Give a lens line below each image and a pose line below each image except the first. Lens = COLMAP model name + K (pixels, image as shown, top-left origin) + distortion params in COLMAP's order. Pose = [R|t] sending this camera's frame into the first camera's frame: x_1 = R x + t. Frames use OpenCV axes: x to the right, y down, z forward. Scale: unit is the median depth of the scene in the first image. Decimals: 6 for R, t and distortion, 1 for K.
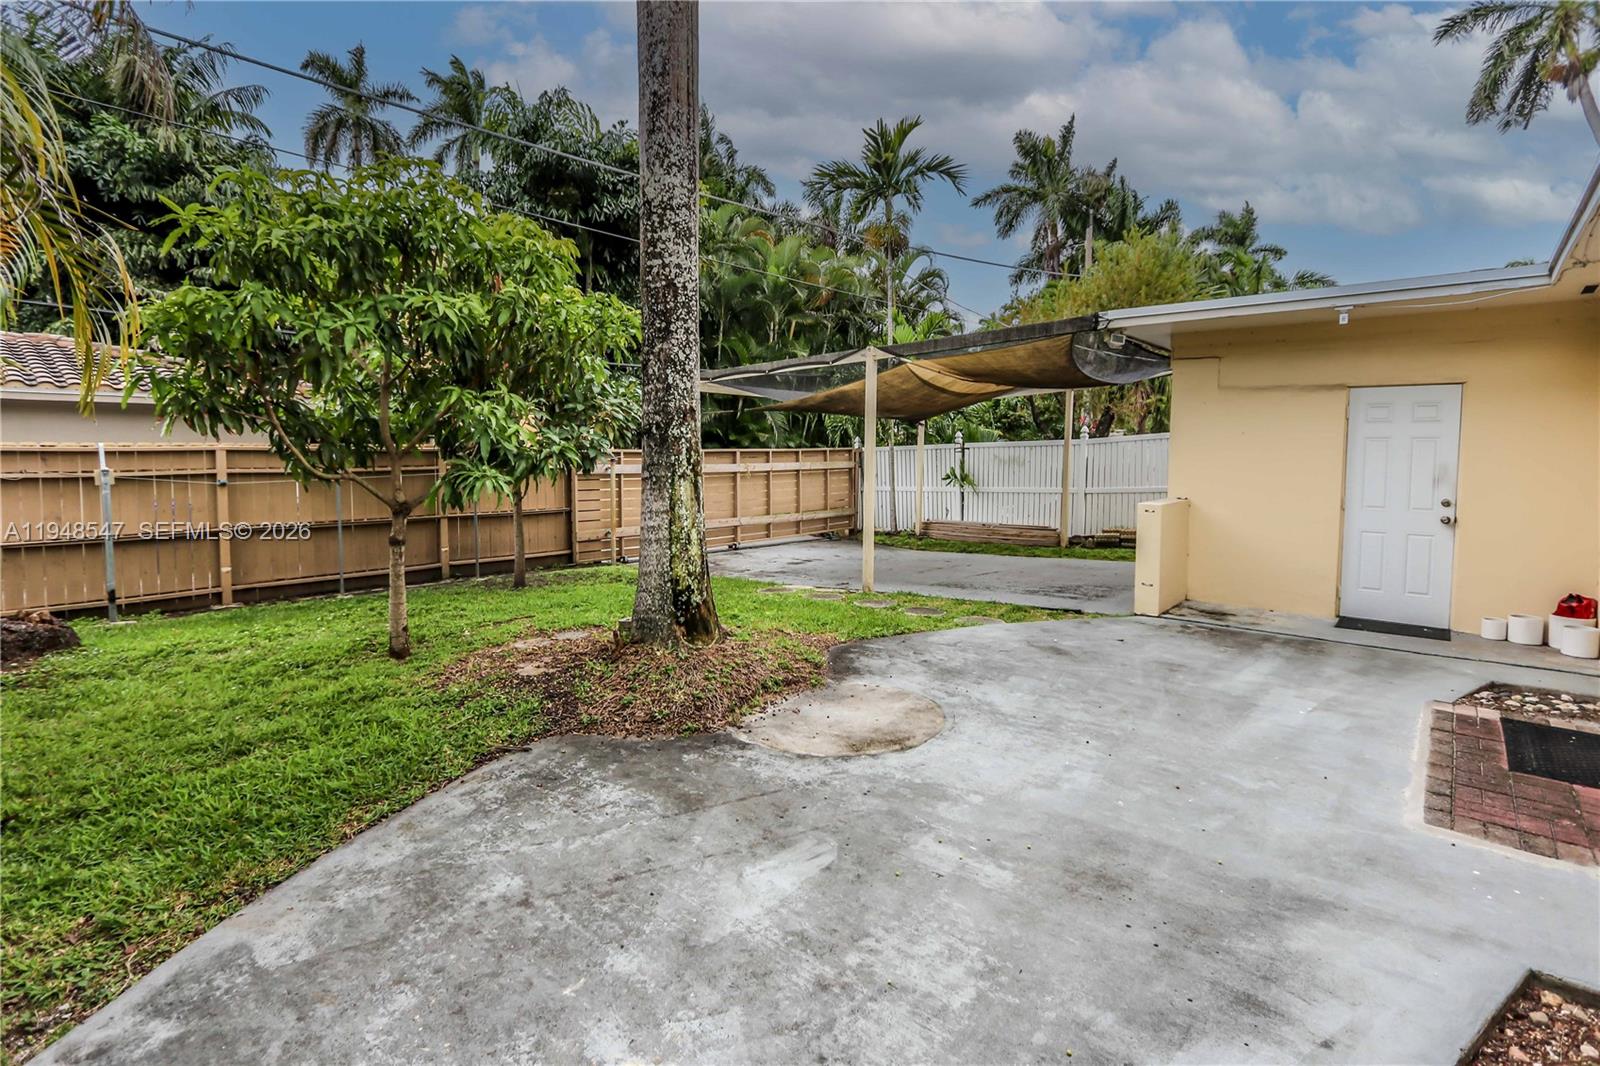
lens RADIAL K [[768.8, 0, 774.6], [0, 768.8, 497.7], [0, 0, 1]] dist [-0.017629, 0.000181]
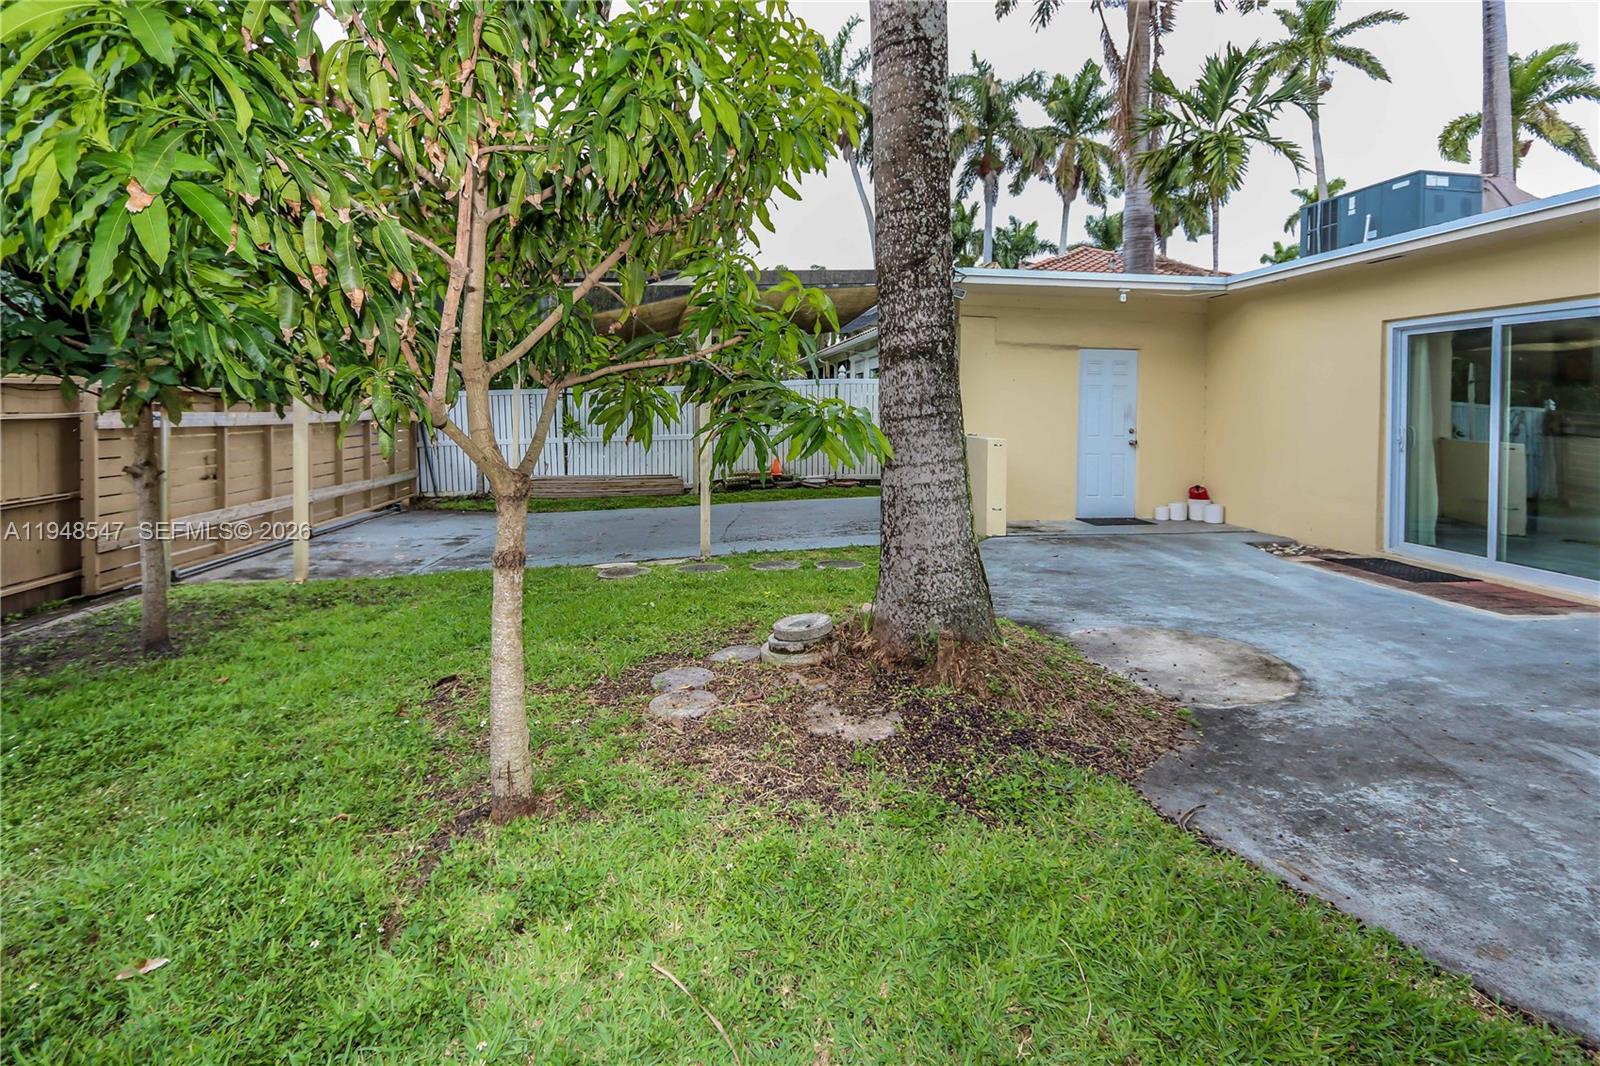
lens RADIAL K [[790.0, 0, 796.3], [0, 790.0, 420.2], [0, 0, 1]] dist [-0.015106, 0.000533]
pose [[0.646662, -0.010967, 0.762698, -0.821807], [0.042063, 0.998888, -0.021301, -0.010167], [-0.761616, 0.045856, 0.646404, 0.618699]]
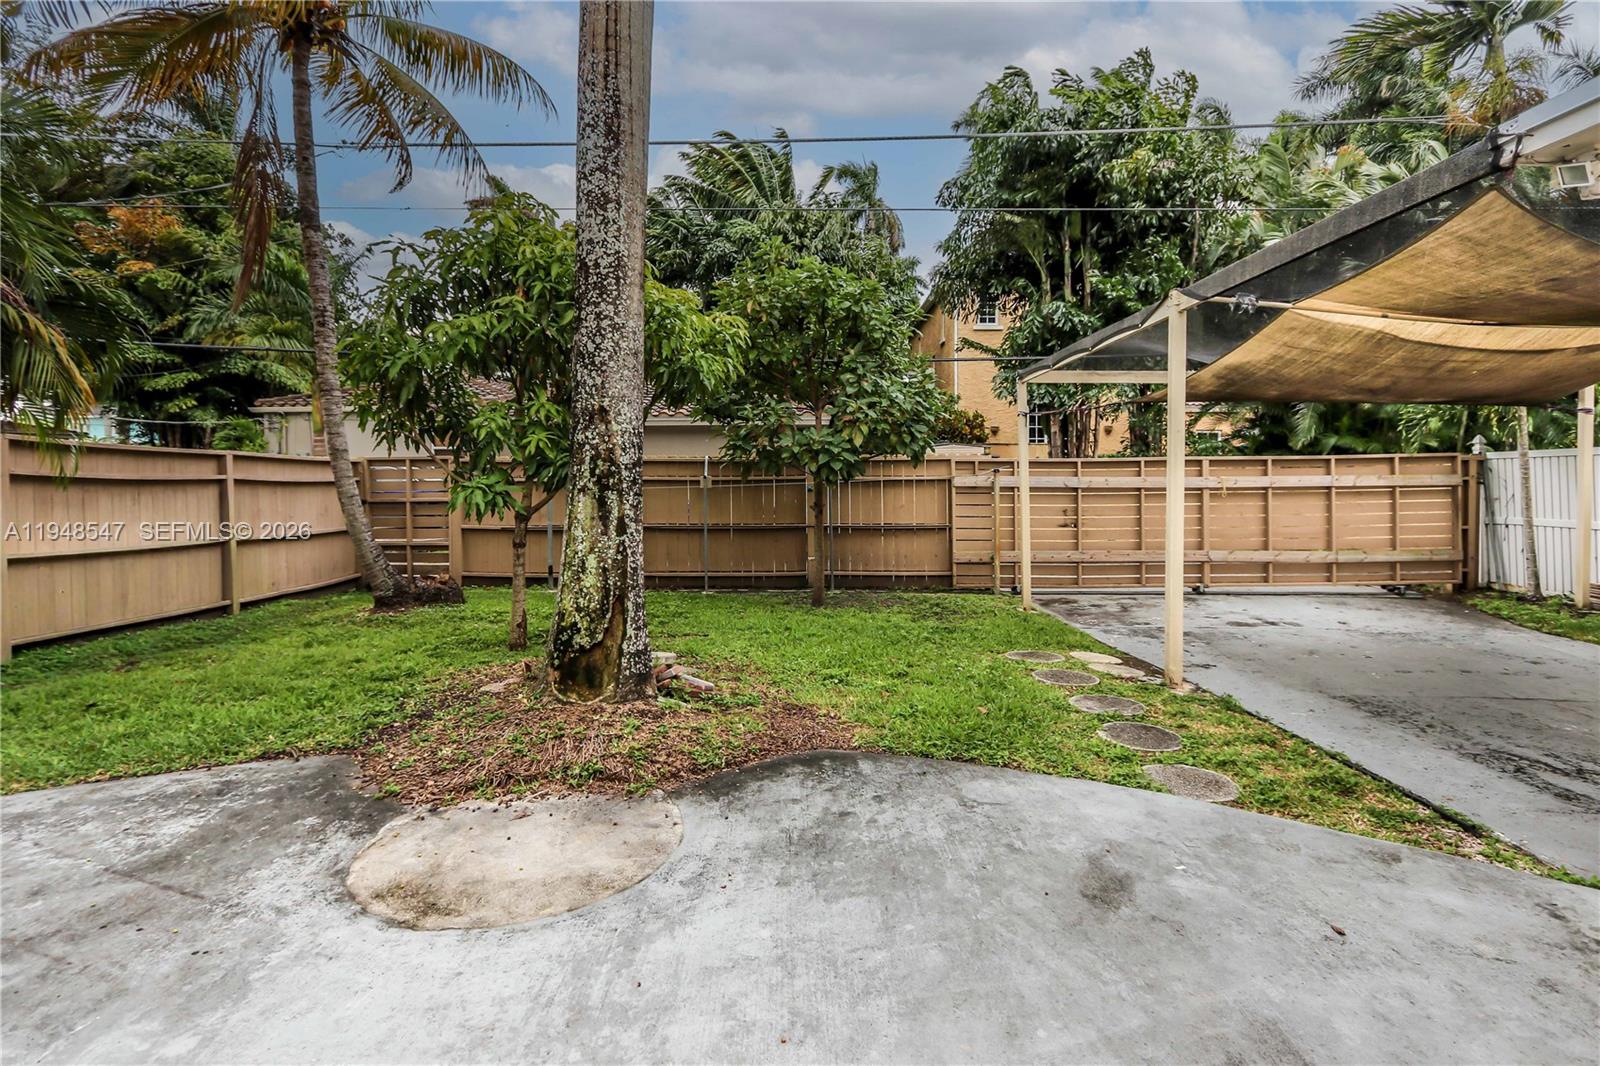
lens RADIAL K [[776.5, 0, 802.0], [0, 776.5, 469.3], [0, 0, 1]] dist [-0.013788, 0.000654]
pose [[0.671255, 0.002948, -0.741220, 0.661617], [-0.039922, 0.998684, -0.032182, -0.032754], [0.740150, 0.051193, 0.670490, 0.609938]]
